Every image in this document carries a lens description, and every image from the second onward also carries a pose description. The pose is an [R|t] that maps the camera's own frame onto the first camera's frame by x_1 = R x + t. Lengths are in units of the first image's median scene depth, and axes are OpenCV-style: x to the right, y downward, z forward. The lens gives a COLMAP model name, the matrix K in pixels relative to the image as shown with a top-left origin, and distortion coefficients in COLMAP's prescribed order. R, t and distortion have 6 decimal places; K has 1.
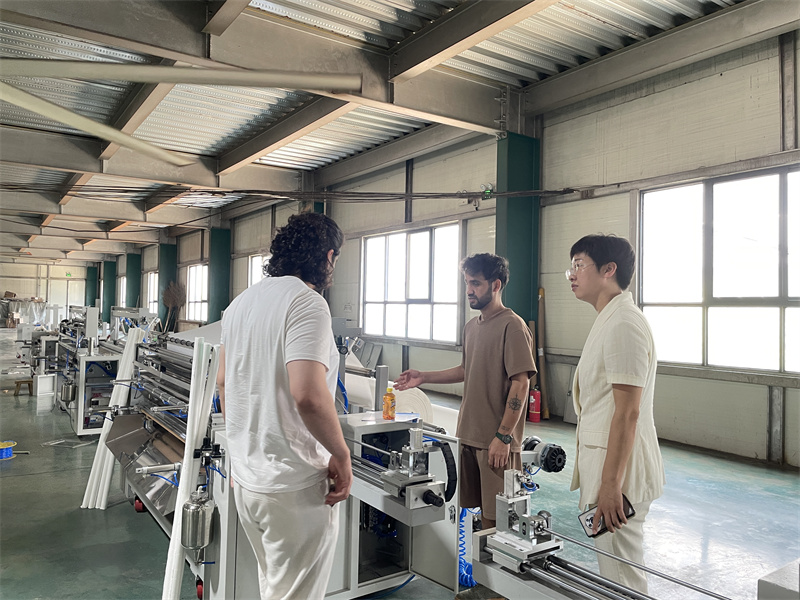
lens RADIAL K [[599.9, 0, 400.0], [0, 599.9, 300.0], [0, 0, 1]] dist [0.005897, 0.001704]
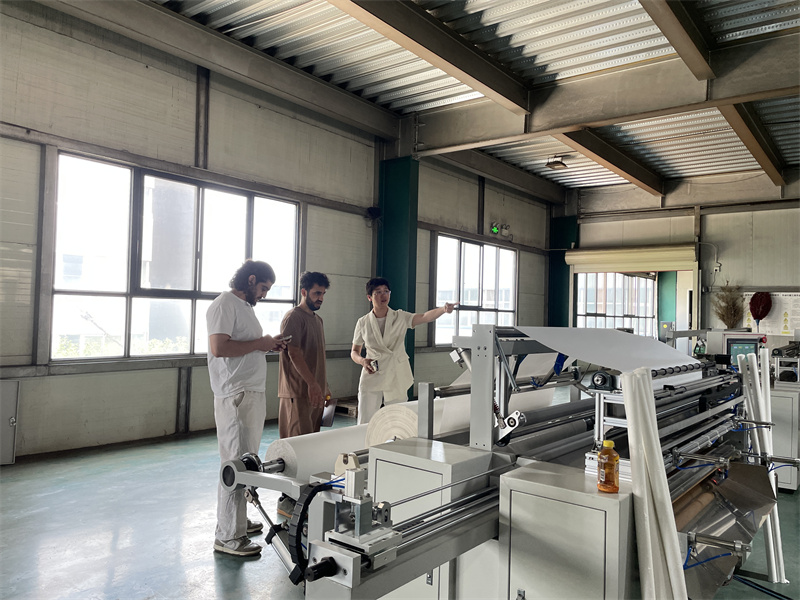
lens RADIAL K [[622.3, 0, 400.0], [0, 622.3, 300.0], [0, 0, 1]] dist [0.104759, -0.141674]
pose [[-0.299902, -0.008752, 0.953930, -0.662279], [-0.051509, 0.998648, -0.007032, 0.000798], [-0.952578, -0.051244, -0.299947, 0.977061]]
